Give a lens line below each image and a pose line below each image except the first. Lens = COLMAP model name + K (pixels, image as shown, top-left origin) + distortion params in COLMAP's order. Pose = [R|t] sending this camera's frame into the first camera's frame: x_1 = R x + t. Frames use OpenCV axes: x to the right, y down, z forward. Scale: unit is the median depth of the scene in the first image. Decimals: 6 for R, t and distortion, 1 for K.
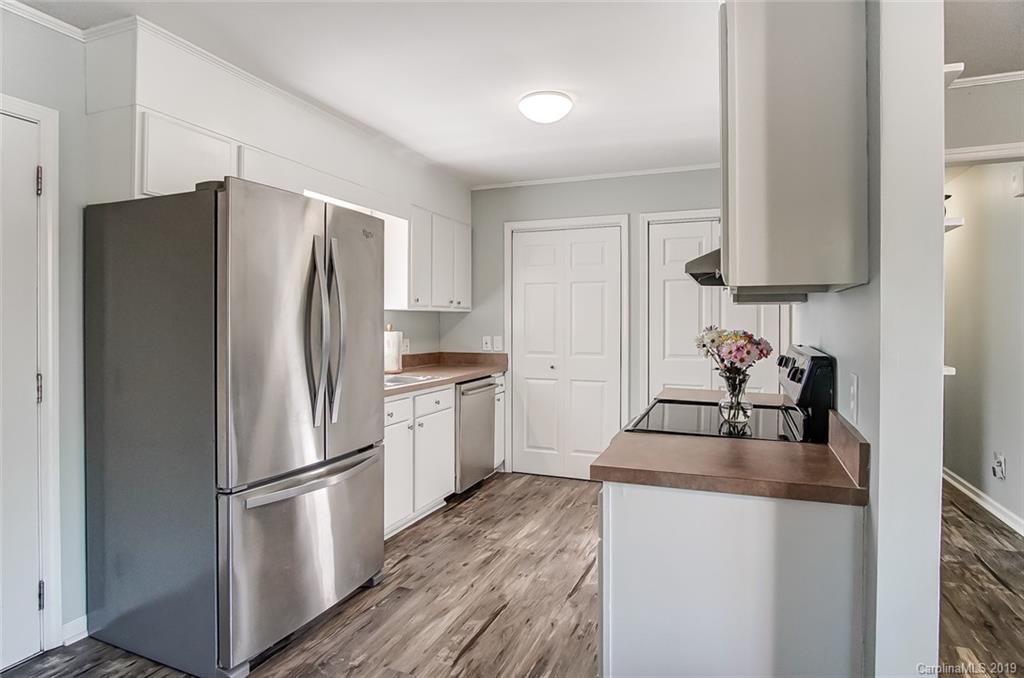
lens RADIAL K [[560.8, 0, 510.4], [0, 560.8, 326.9], [0, 0, 1]] dist [-0.002475, -0.000678]
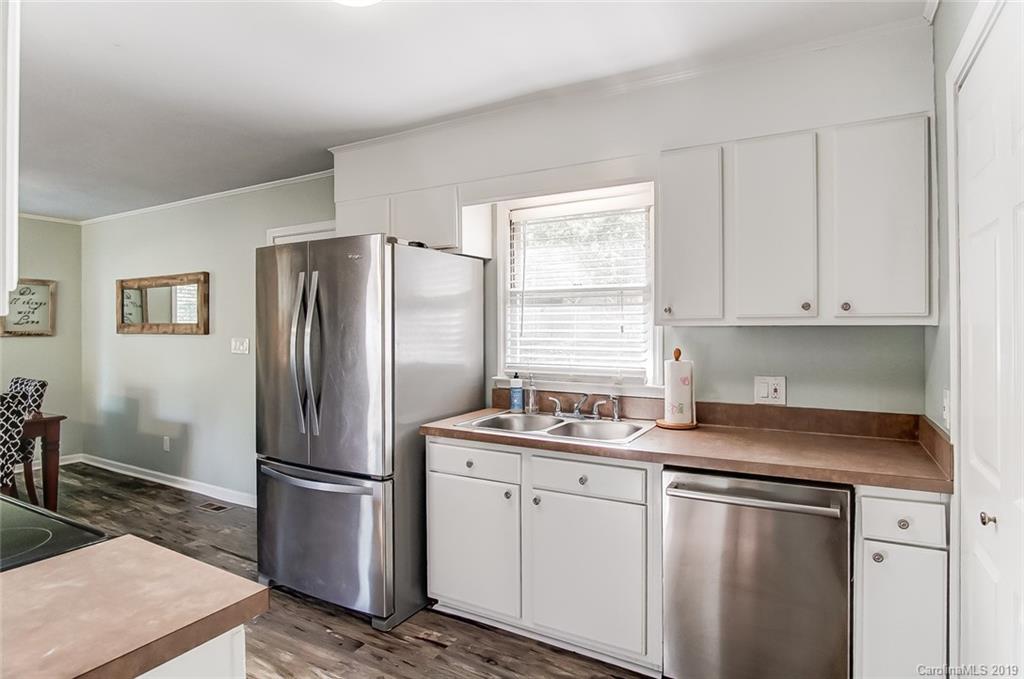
lens RADIAL K [[575.4, 0, 512.2], [0, 575.4, 323.0], [0, 0, 1]] dist [-0.006799, -0.000801]
pose [[-0.149823, -0.001654, -0.988711, 0.639109], [-0.002172, 0.999997, -0.001344, -0.045850], [0.988710, 0.001946, -0.149826, 1.298081]]
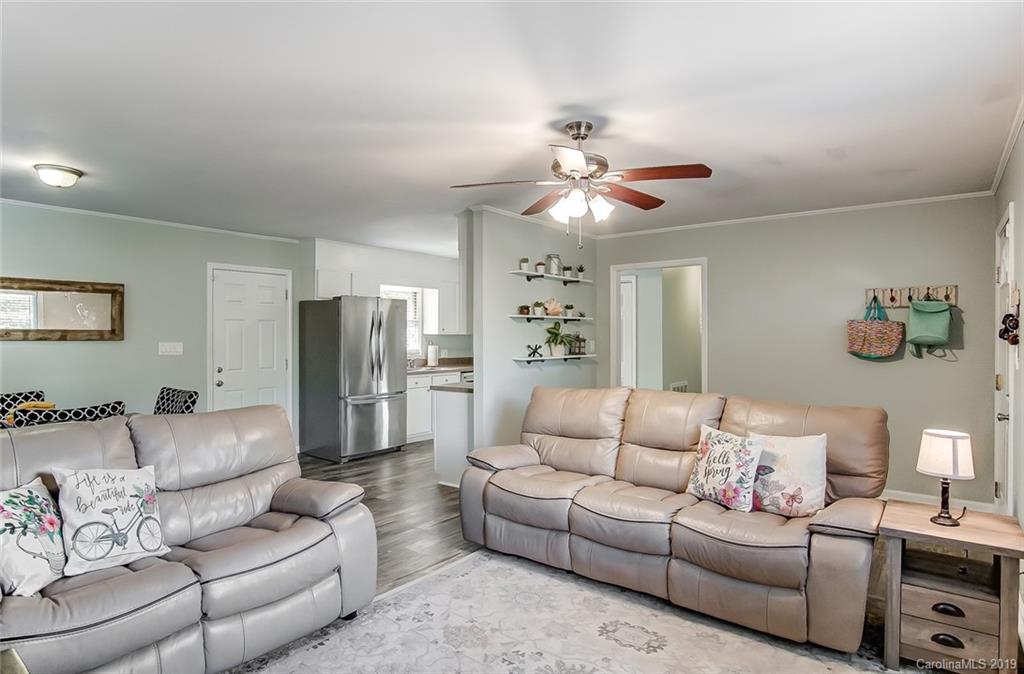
lens RADIAL K [[569.6, 0, 512.0], [0, 569.6, 337.0], [0, 0, 1]] dist [0.001133, -0.000318]
pose [[0.964918, 0.001306, -0.262549, 0.818658], [-0.002267, 0.999992, -0.003358, -0.021149], [0.262543, 0.003835, 0.964913, -1.187165]]
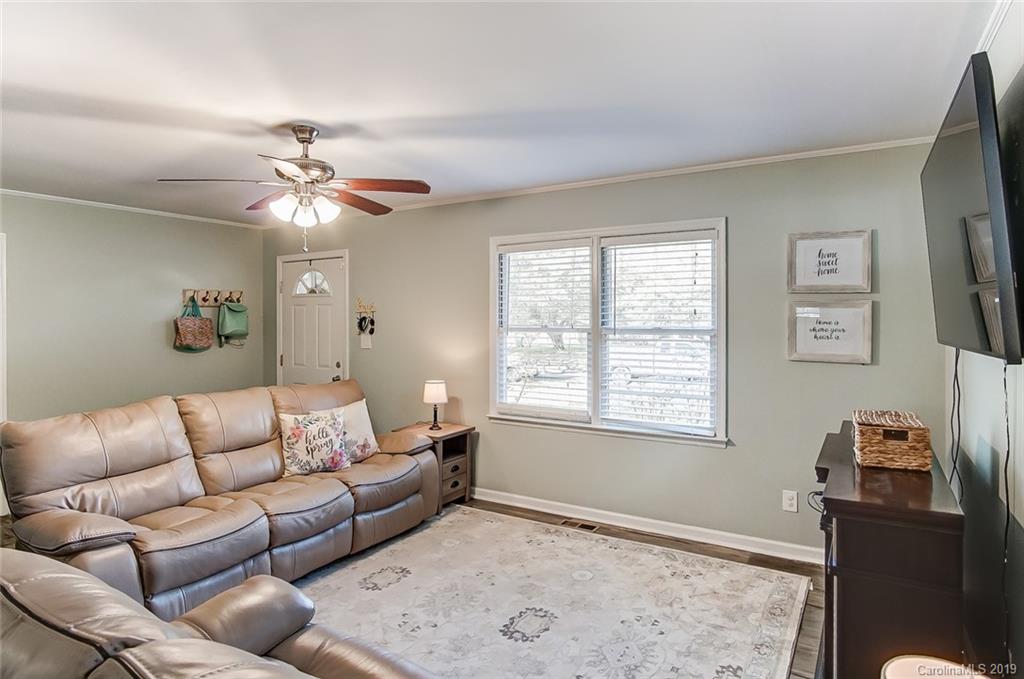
lens RADIAL K [[575.4, 0, 512.2], [0, 575.4, 323.0], [0, 0, 1]] dist [-0.006799, -0.000801]
pose [[0.173721, -0.011114, 0.984732, -0.291635], [0.015098, 0.999849, 0.008621, -0.056563], [-0.984679, 0.013370, 0.173862, -0.714438]]
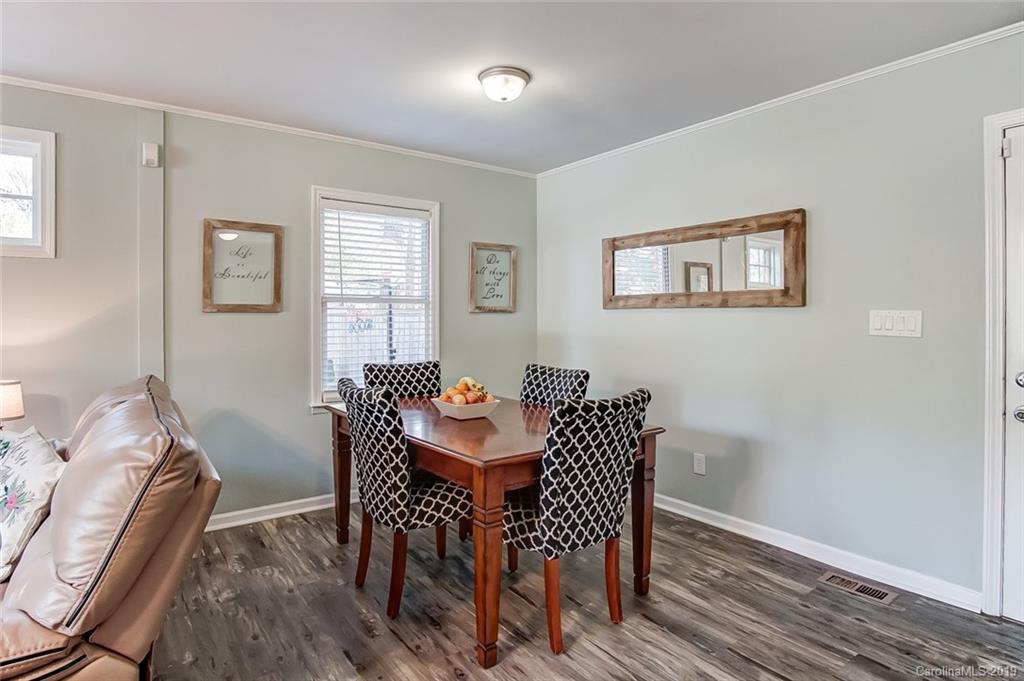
lens RADIAL K [[567.0, 0, 511.3], [0, 567.0, 315.4], [0, 0, 1]] dist [-0.005306, -0.001222]
pose [[-0.510185, 0.003428, -0.860058, 0.324182], [-0.000388, 0.999991, 0.004215, -0.001433], [0.860064, 0.002484, -0.510179, 0.278295]]
